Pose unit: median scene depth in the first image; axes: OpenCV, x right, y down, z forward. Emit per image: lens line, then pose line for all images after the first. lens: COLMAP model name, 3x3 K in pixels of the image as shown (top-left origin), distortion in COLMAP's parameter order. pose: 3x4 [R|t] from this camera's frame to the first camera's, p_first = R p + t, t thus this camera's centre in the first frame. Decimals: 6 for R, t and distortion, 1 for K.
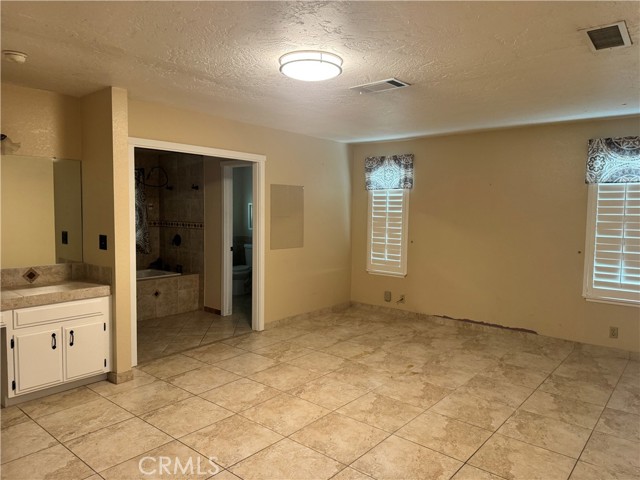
lens RADIAL K [[448.6, 0, 320.0], [0, 448.6, 240.0], [0, 0, 1]] dist [0.079745, -0.096321]
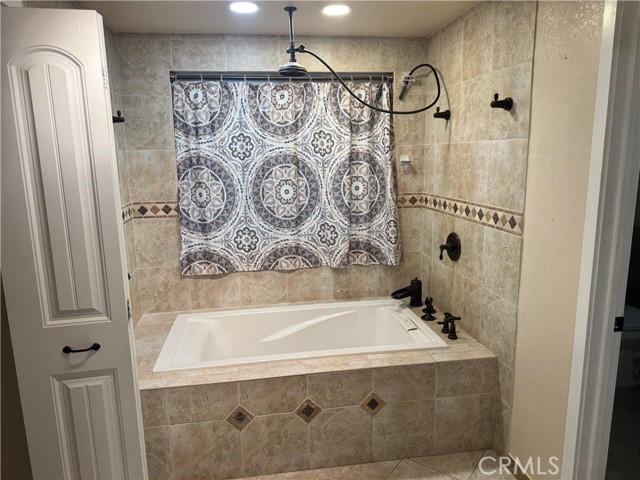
lens RADIAL K [[448.6, 0, 320.0], [0, 448.6, 240.0], [0, 0, 1]] dist [0.079745, -0.096321]
pose [[0.747099, 0.096147, -0.657723, -0.143475], [-0.007213, 0.990598, 0.136614, -0.060146], [0.664674, -0.097320, 0.740768, 0.633568]]
